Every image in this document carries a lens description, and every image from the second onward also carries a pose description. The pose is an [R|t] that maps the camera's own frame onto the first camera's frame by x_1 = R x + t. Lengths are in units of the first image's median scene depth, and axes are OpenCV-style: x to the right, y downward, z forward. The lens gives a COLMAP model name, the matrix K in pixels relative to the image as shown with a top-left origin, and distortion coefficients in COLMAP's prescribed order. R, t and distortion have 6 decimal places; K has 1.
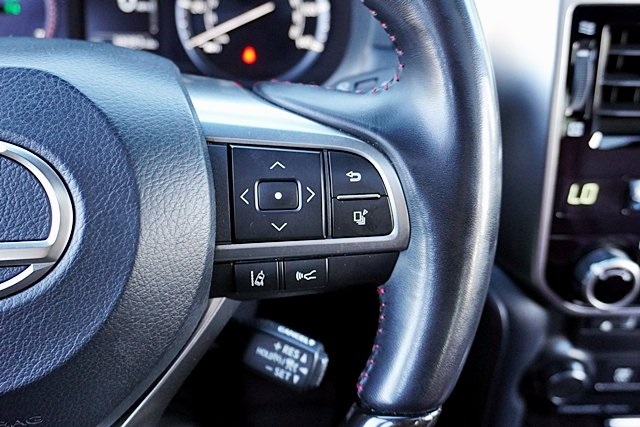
lens RADIAL K [[666.1, 0, 317.1], [0, 666.1, 218.2], [0, 0, 1]] dist [0.027777, 0.000000]
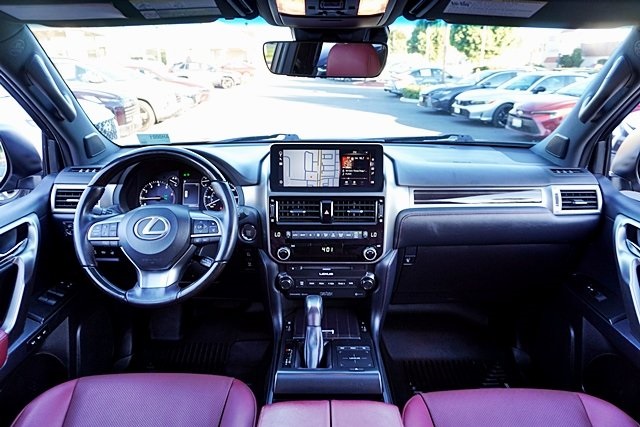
lens RADIAL K [[432.1, 0, 319.1], [0, 432.1, 217.5], [0, 0, 1]] dist [-0.035153, 0.030064]
pose [[0.996418, -0.011843, -0.083728, 1.201075], [-0.008757, 0.970367, -0.241475, 0.733867], [0.084107, 0.241344, 0.966788, -2.461578]]
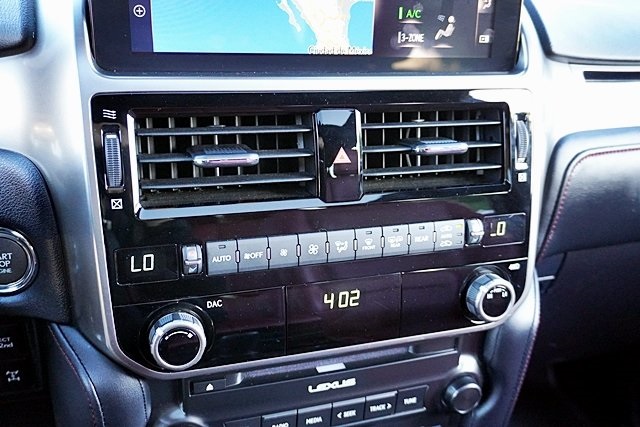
lens RADIAL K [[620.5, 0, 317.6], [0, 620.5, 215.1], [0, 0, 1]] dist [0.014332, 0.000000]
pose [[0.967218, -0.084261, 0.239562, 0.556555], [0.125582, 0.978632, -0.162815, 0.110284], [-0.220724, 0.187562, 0.957132, -0.048210]]
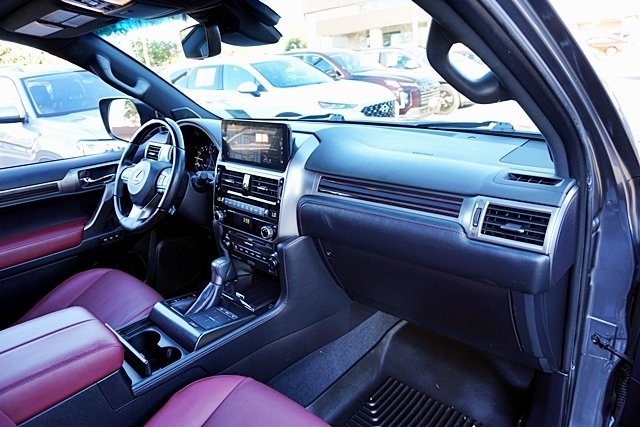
lens RADIAL K [[432.1, 0, 320.3], [0, 432.1, 214.1], [0, 0, 1]] dist [-0.035153, 0.030064]
pose [[0.662090, 0.168291, -0.730284, 4.439547], [-0.331077, 0.939896, -0.083566, 0.126466], [0.672328, 0.297108, 0.678013, -0.976809]]
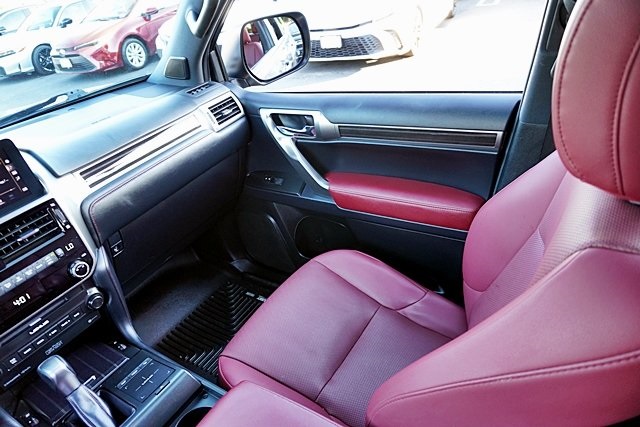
lens RADIAL K [[432.1, 0, 320.4], [0, 432.1, 215.2], [0, 0, 1]] dist [-0.035153, 0.030064]
pose [[0.599419, -0.534659, 0.595682, 0.747810], [0.578741, 0.803595, 0.138902, 0.368779], [-0.552952, 0.261485, 0.791119, -2.047178]]
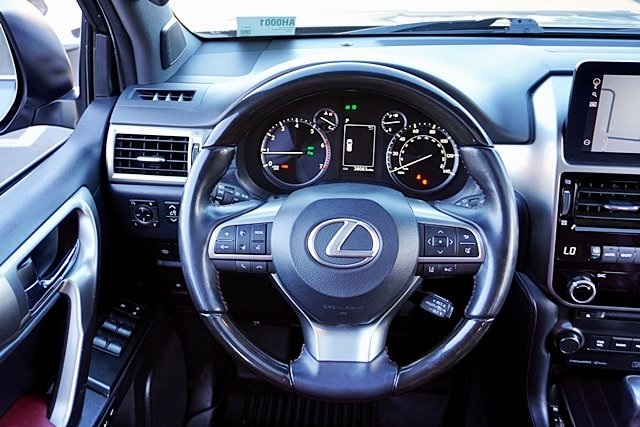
lens RADIAL K [[659.8, 0, 321.0], [0, 659.8, 218.9], [0, 0, 1]] dist [0.017535, 0.000000]
pose [[0.983172, 0.046240, -0.176735, -0.056505], [-0.062520, 0.994185, -0.087683, 0.136720], [0.171653, 0.097257, 0.980345, -1.749468]]
